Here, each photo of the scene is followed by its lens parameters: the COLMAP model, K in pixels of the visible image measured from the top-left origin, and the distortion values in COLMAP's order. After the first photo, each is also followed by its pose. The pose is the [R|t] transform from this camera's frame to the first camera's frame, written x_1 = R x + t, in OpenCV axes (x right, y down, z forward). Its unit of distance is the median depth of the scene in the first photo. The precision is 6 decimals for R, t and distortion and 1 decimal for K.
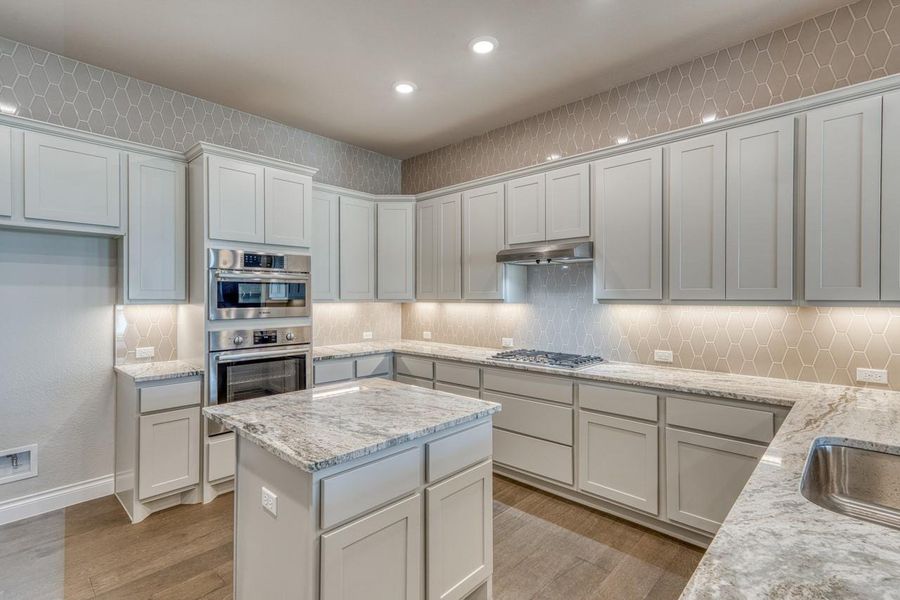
lens RADIAL K [[428.2, 0, 447.3], [0, 428.2, 299.8], [0, 0, 1]] dist [0.016678, 0.001751]
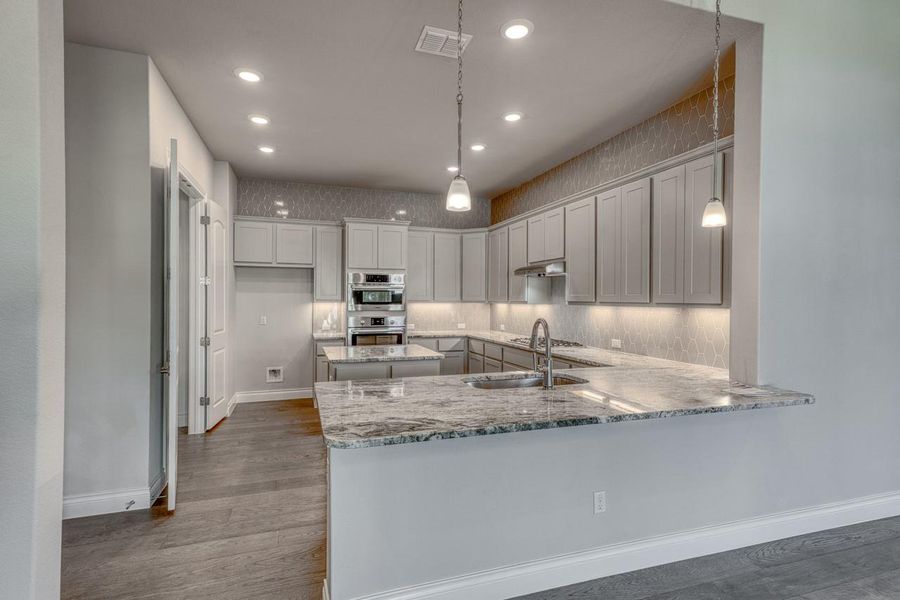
lens RADIAL K [[428.2, 0, 454.2], [0, 428.2, 304.1], [0, 0, 1]] dist [0.016678, 0.001751]
pose [[0.896701, 0.010862, -0.442503, 0.619689], [-0.009837, 0.999941, 0.004611, 0.004173], [0.442527, 0.000218, 0.896755, -0.430792]]
